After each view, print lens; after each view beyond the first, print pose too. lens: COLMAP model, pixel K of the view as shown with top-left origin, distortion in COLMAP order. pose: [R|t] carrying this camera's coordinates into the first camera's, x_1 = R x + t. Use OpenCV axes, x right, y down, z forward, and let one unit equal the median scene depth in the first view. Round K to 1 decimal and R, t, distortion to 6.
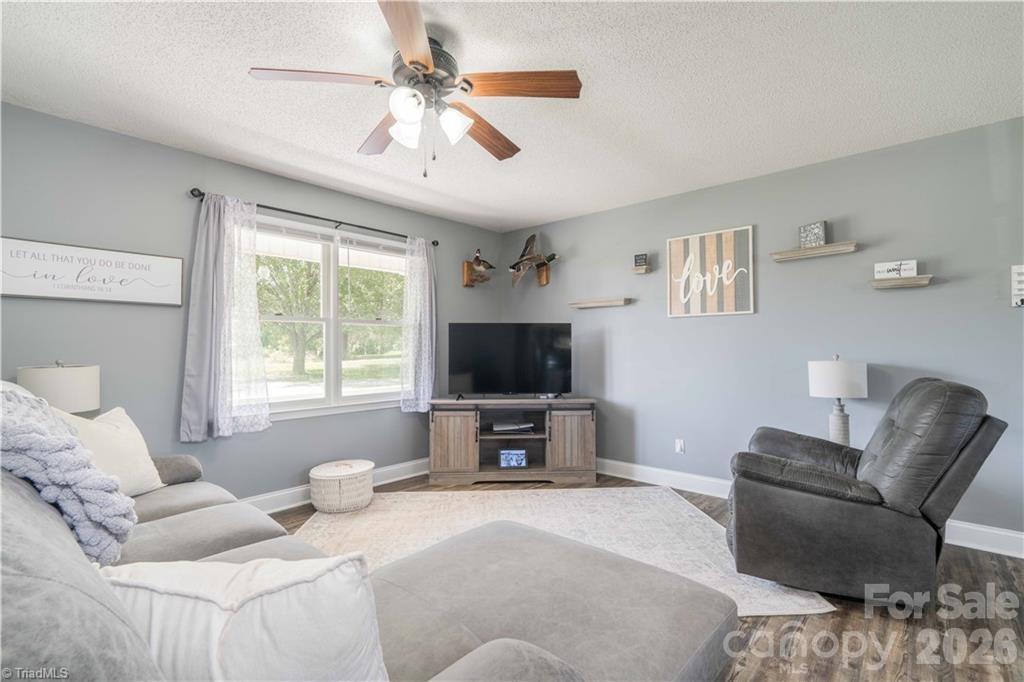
lens RADIAL K [[464.2, 0, 509.0], [0, 464.2, 341.5], [0, 0, 1]] dist [-0.005382, 0.000418]
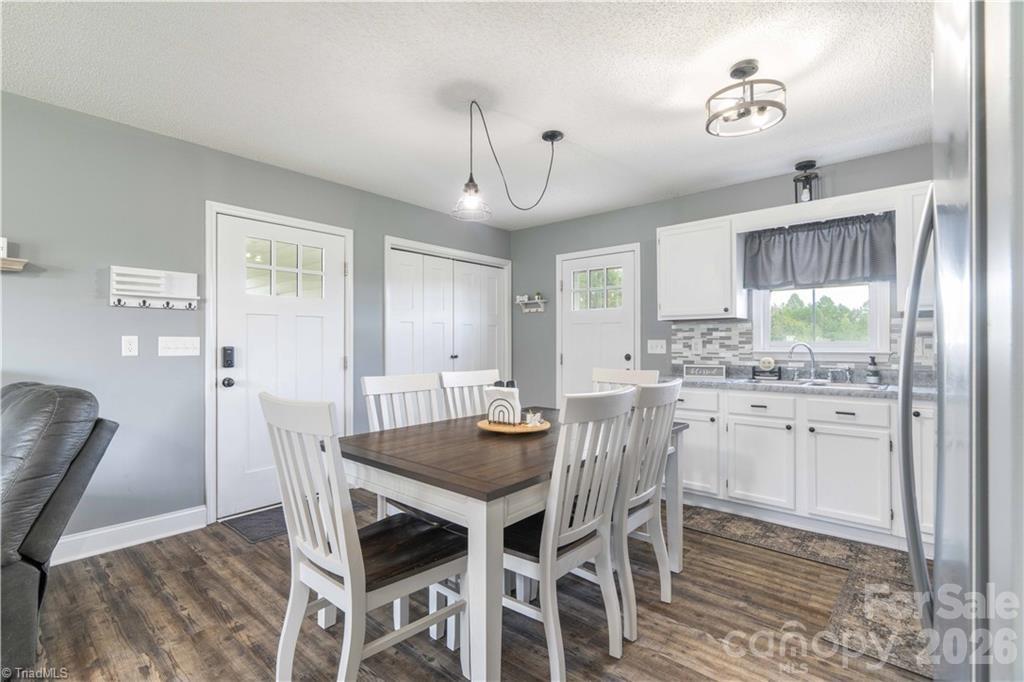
lens RADIAL K [[464.2, 0, 515.0], [0, 464.2, 337.5], [0, 0, 1]] dist [-0.005382, 0.000418]
pose [[-0.010486, 0.019030, 0.999764, 0.049062], [-0.012136, 0.999743, -0.019157, 0.002740], [-0.999871, -0.012334, -0.010252, 0.089985]]
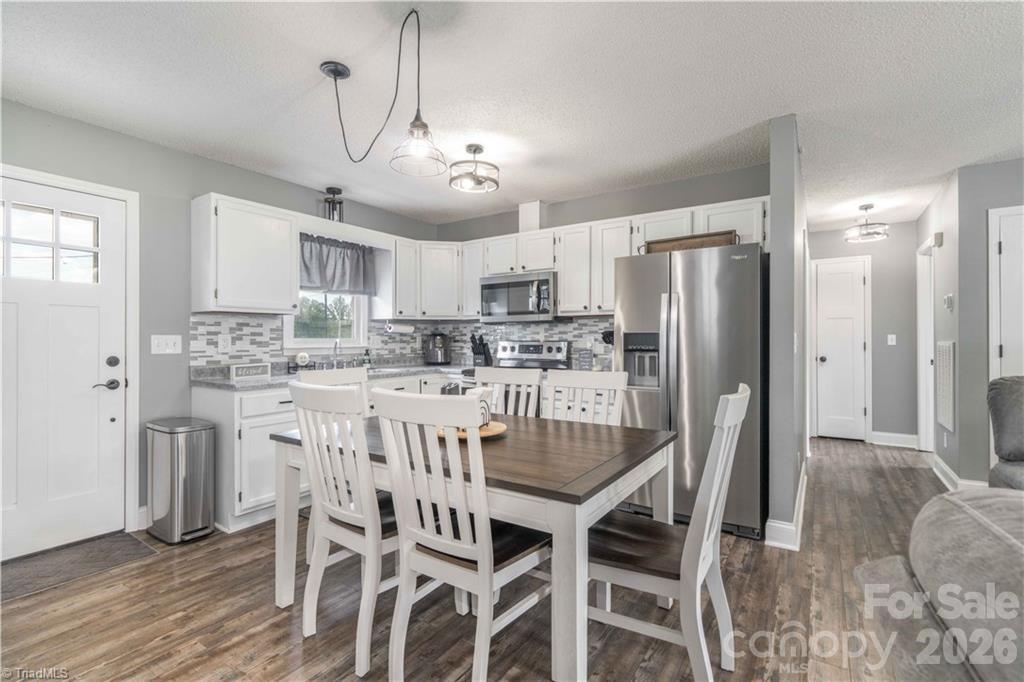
lens RADIAL K [[464.2, 0, 502.7], [0, 464.2, 344.1], [0, 0, 1]] dist [-0.005382, 0.000418]
pose [[-0.991654, 0.007529, -0.128709, 0.710427], [0.007652, 0.999971, -0.000460, 0.003770], [0.128702, -0.001441, -0.991682, 0.659971]]
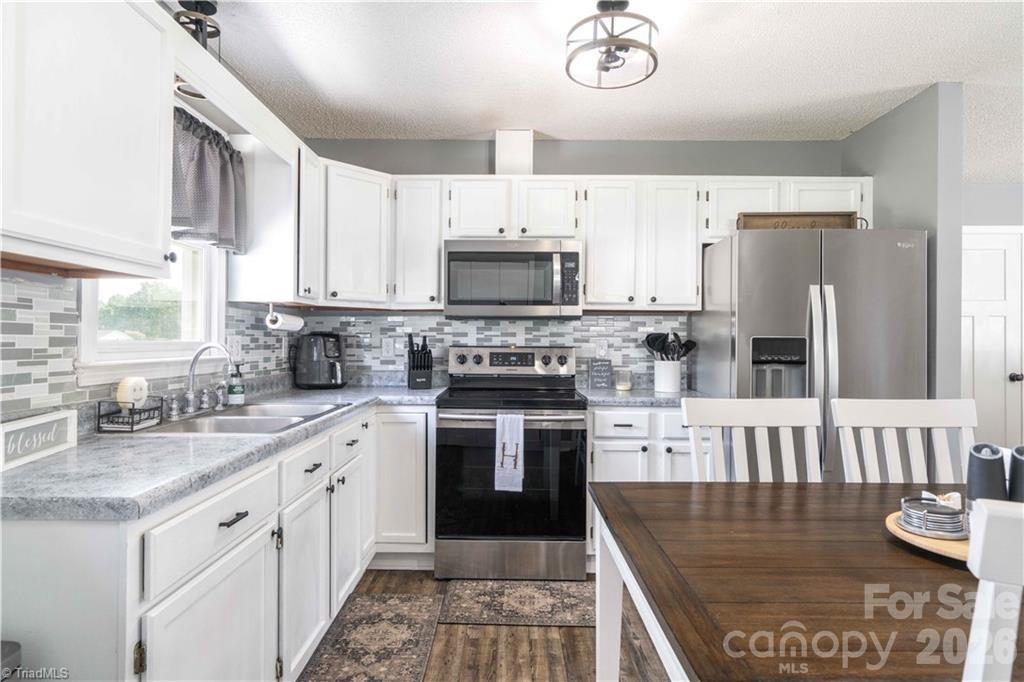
lens RADIAL K [[561.8, 0, 505.2], [0, 561.8, 338.7], [0, 0, 1]] dist [0.013750, -0.003409]
pose [[-0.752517, -0.003771, -0.658562, 1.113585], [0.004488, 0.999931, -0.010855, -0.008192], [0.658558, -0.011124, -0.752448, 0.153596]]
